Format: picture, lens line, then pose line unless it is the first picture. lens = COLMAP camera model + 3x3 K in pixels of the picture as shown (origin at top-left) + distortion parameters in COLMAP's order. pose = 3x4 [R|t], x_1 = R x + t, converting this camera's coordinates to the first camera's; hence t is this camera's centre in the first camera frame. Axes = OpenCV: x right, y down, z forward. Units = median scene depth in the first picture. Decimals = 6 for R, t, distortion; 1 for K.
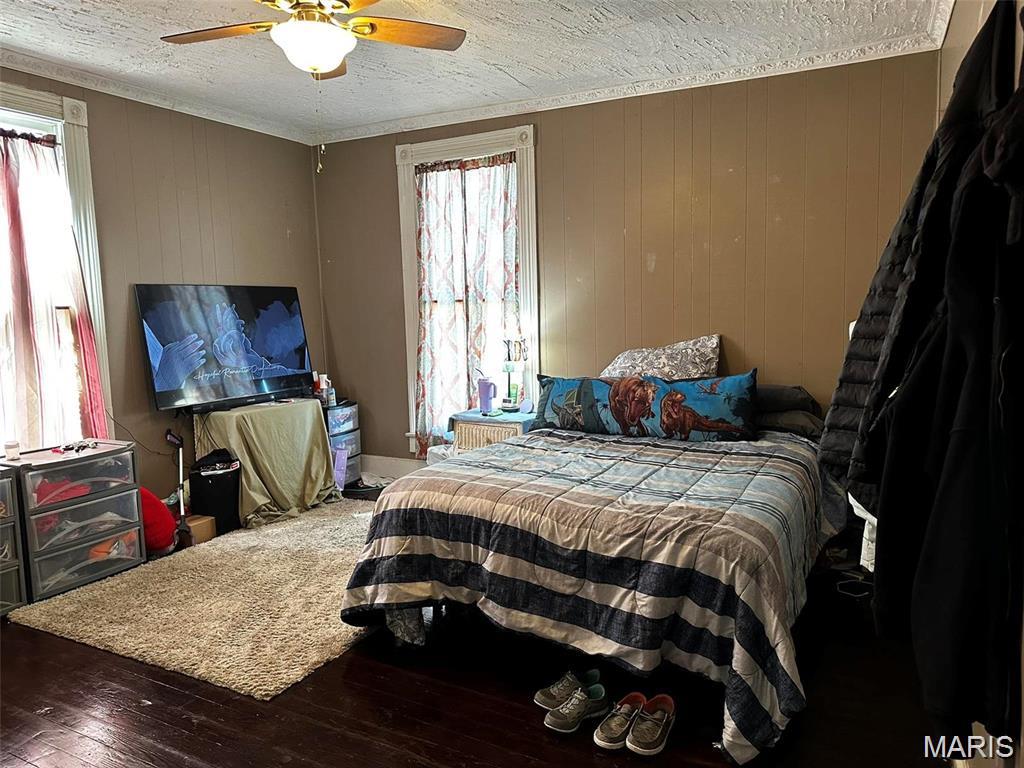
lens RADIAL K [[728.2, 0, 507.0], [0, 728.2, 381.3], [0, 0, 1]] dist [0.088361, -0.099278]
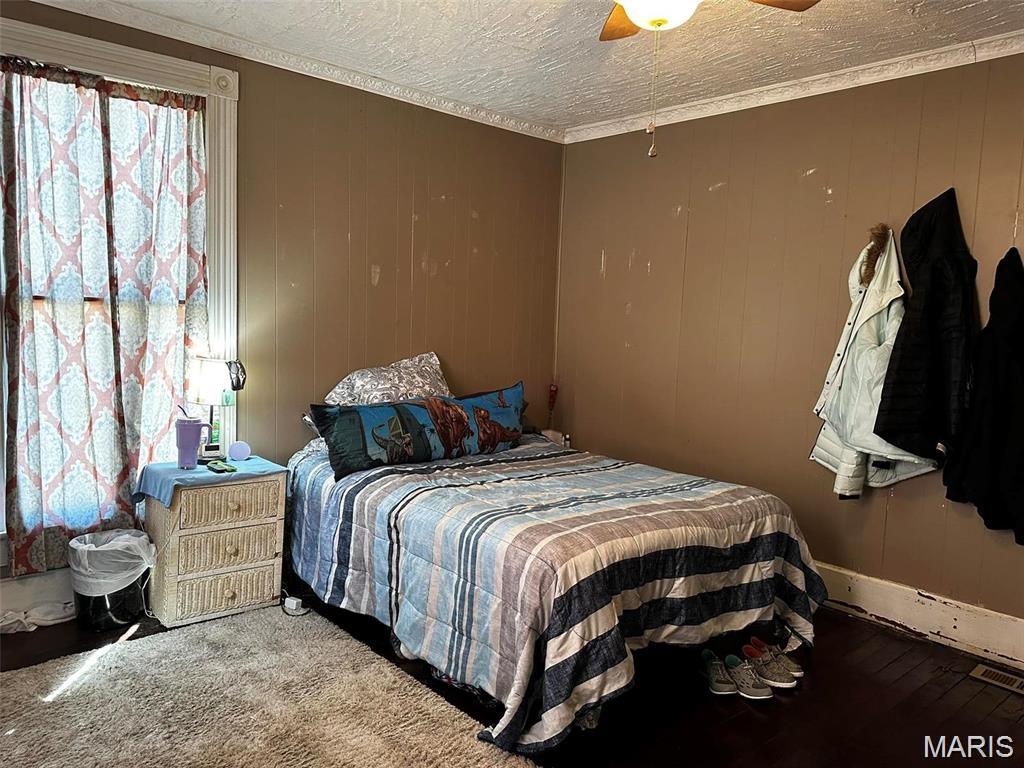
lens RADIAL K [[728.2, 0, 507.0], [0, 728.2, 381.3], [0, 0, 1]] dist [0.088361, -0.099278]
pose [[0.341663, -0.053123, 0.938320, -0.700686], [0.055591, 0.997795, 0.036248, -0.057509], [-0.938177, 0.039778, 0.343863, 0.588626]]
